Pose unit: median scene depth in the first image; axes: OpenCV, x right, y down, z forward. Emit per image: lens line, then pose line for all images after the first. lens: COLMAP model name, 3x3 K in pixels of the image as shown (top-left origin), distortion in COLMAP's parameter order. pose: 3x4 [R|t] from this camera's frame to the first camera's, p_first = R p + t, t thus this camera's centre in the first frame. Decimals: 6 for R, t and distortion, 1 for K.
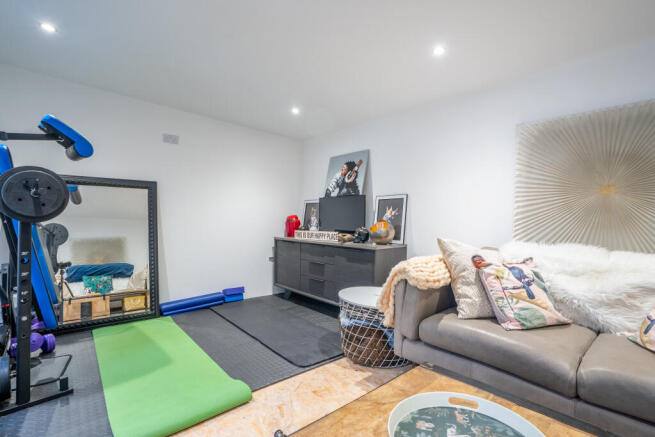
lens RADIAL K [[318.3, 0, 327.5], [0, 318.3, 218.5], [0, 0, 1]] dist [-0.001199, -0.000267]
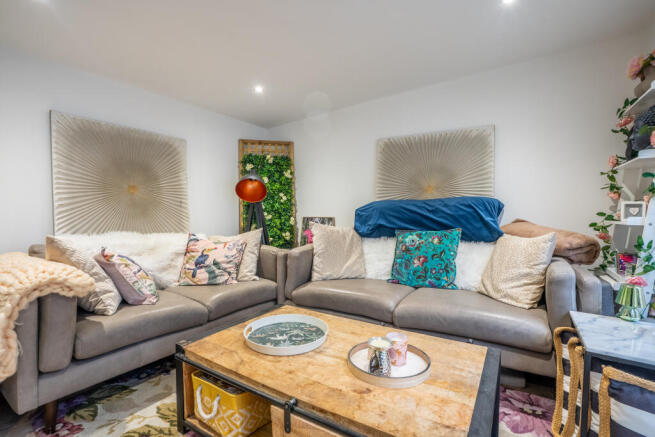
lens RADIAL K [[318.3, 0, 327.5], [0, 318.3, 218.5], [0, 0, 1]] dist [-0.001199, -0.000267]
pose [[-0.271775, -0.030043, 0.961892, -0.611523], [0.002505, 0.999487, 0.031925, -0.006765], [-0.962358, 0.011086, -0.271560, 0.560030]]
